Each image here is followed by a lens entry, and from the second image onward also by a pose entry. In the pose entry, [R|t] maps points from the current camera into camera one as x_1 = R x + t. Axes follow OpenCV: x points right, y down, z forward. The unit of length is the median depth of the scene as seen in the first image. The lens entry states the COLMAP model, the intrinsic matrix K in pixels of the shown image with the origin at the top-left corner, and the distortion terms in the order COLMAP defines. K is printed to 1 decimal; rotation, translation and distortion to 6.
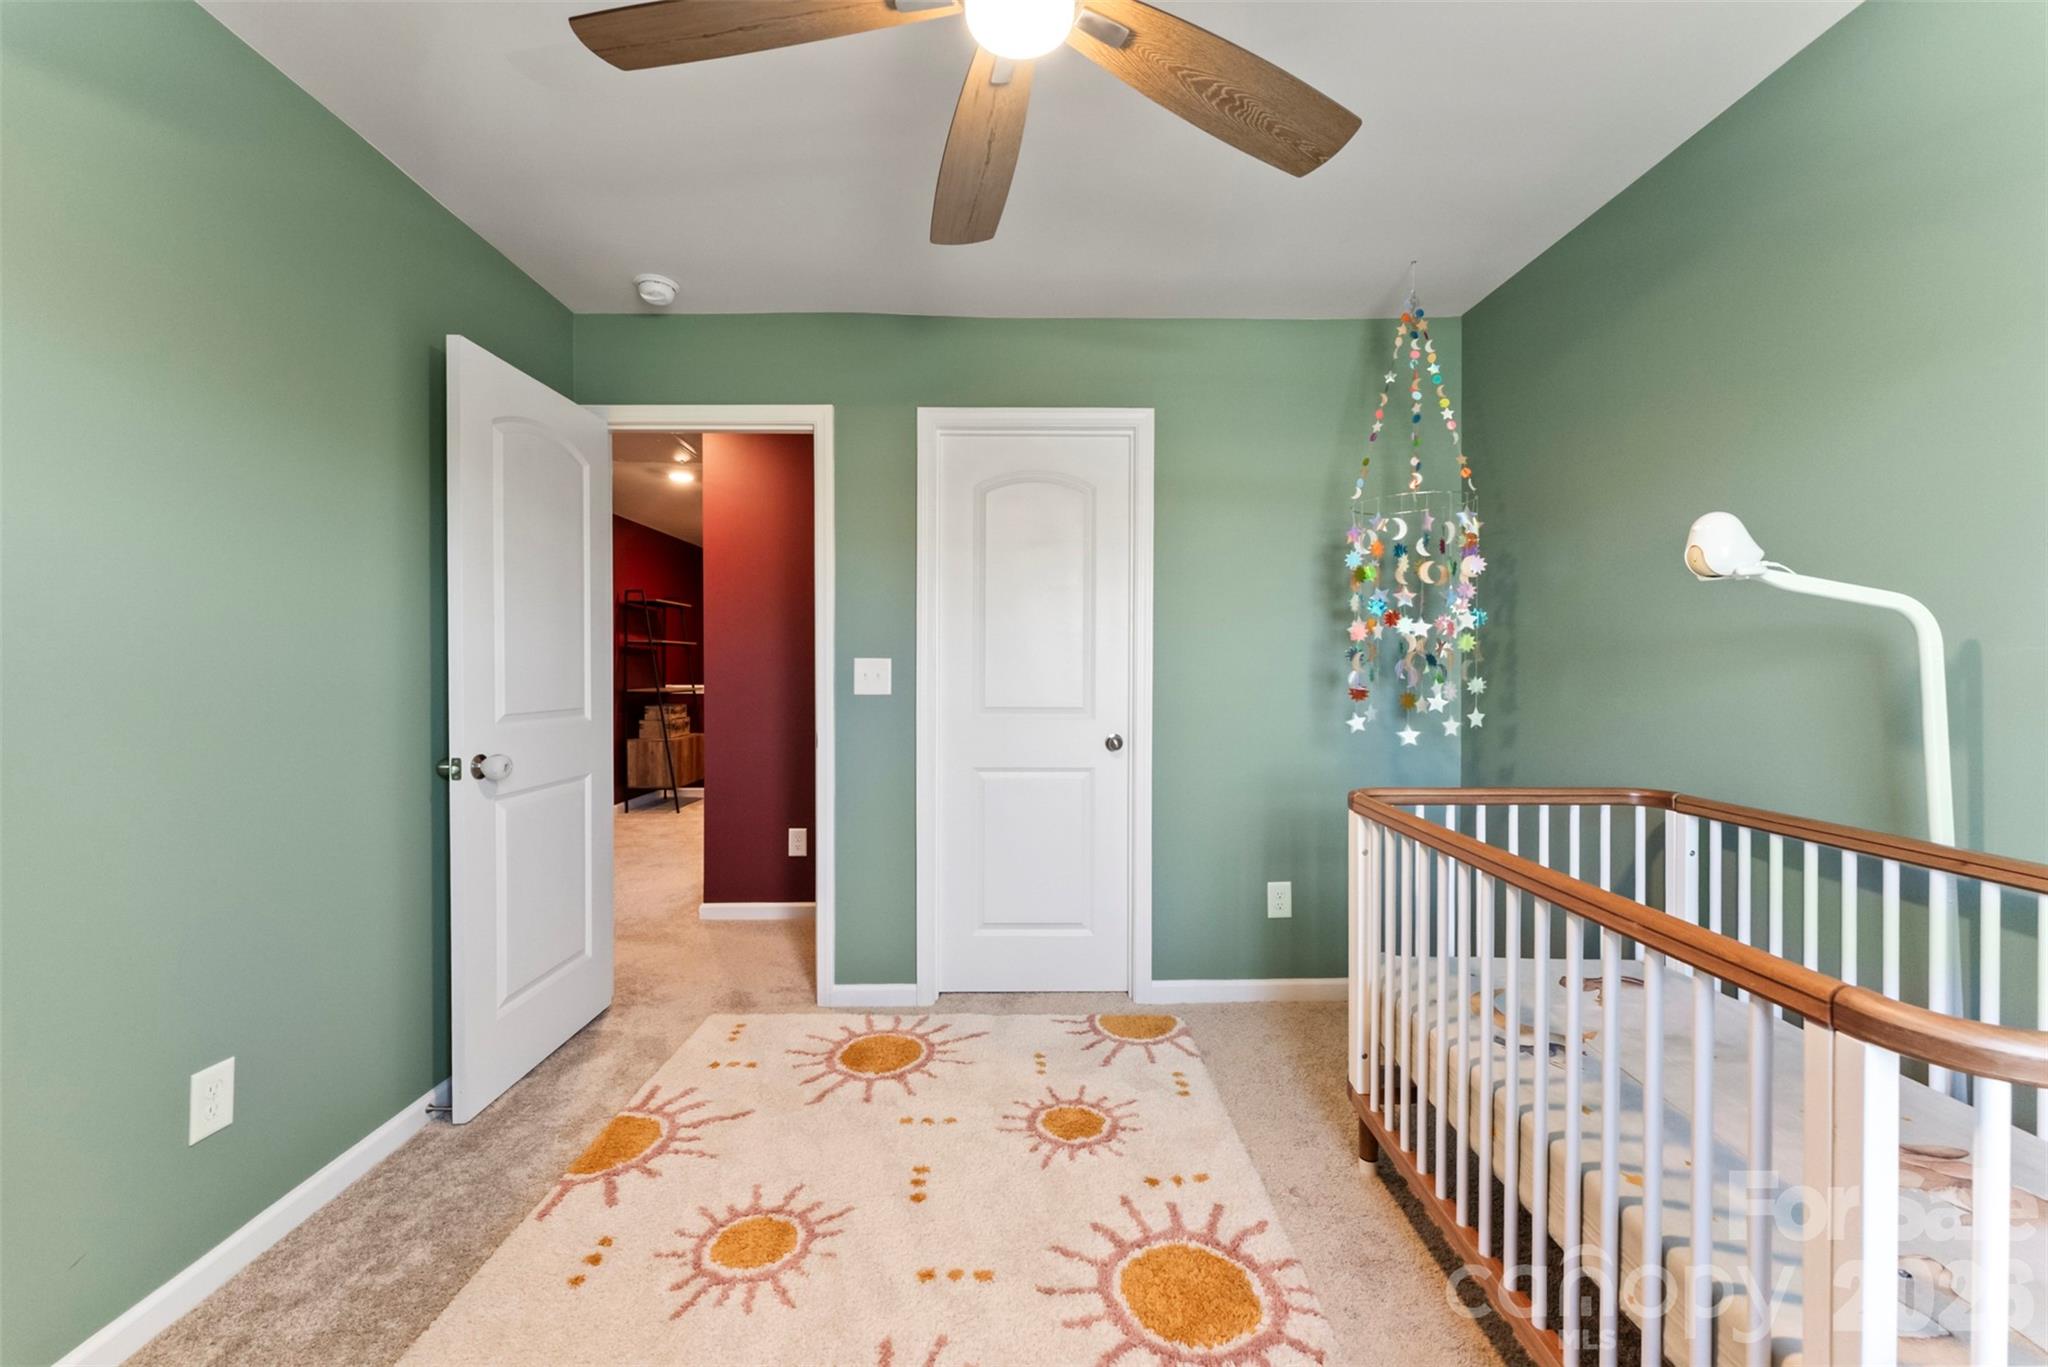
lens RADIAL K [[819.0, 0, 1024.0], [0, 819.0, 683.5], [0, 0, 1]] dist [-0.000028, 0.000000]
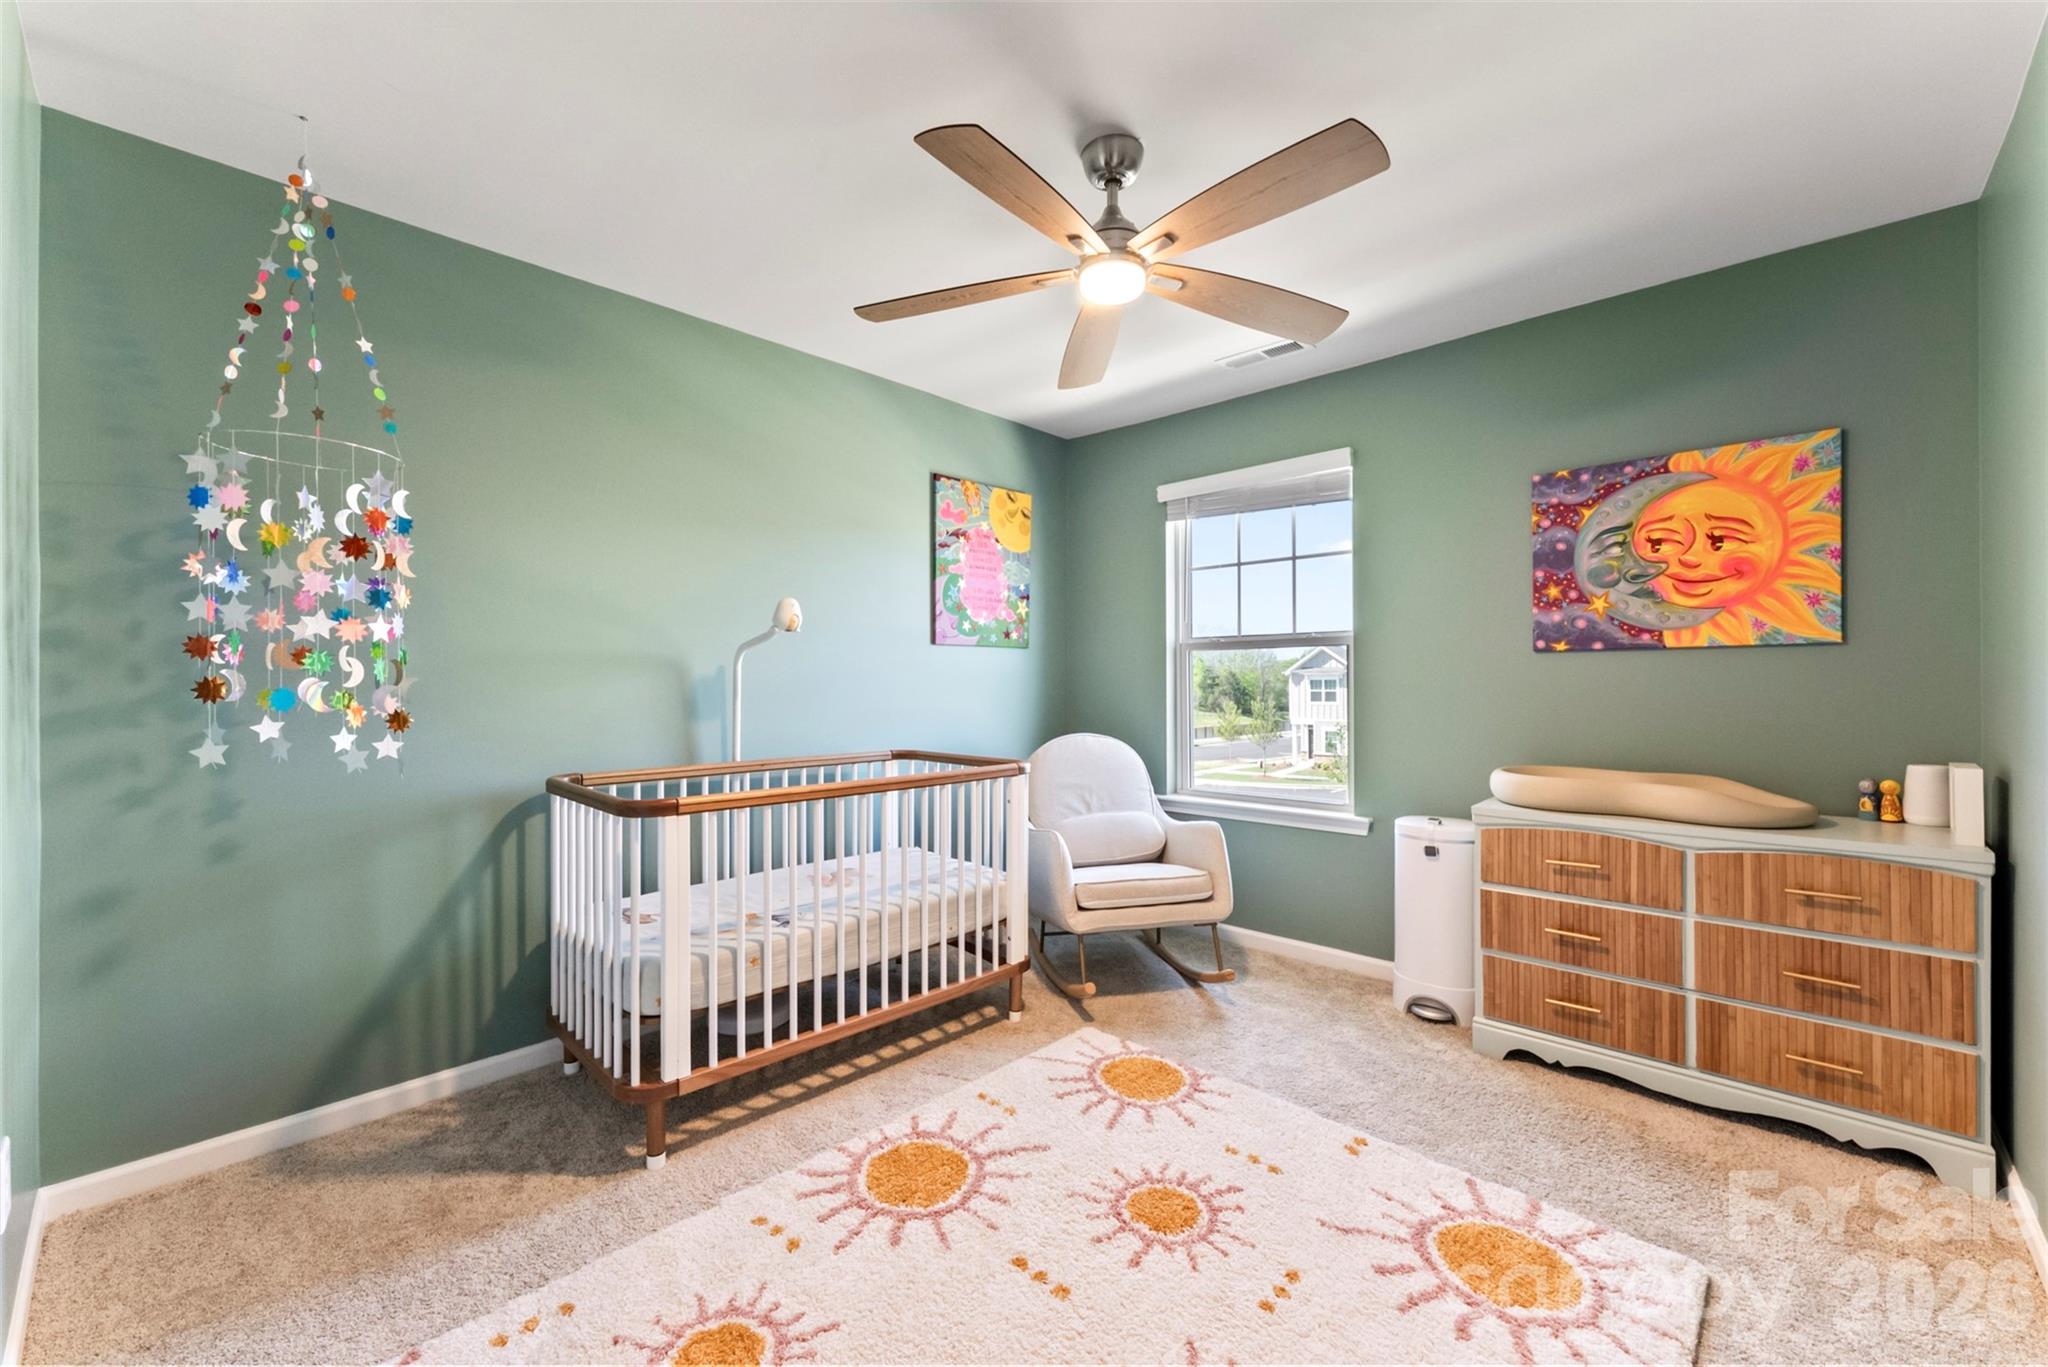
lens RADIAL K [[819.0, 0, 1024.0], [0, 819.0, 683.5], [0, 0, 1]] dist [-0.000028, 0.000000]
pose [[-0.727093, 0.002465, 0.686535, -0.716034], [0.003994, 0.999992, 0.000639, -0.012597], [-0.686527, 0.003207, -0.727097, 1.632704]]
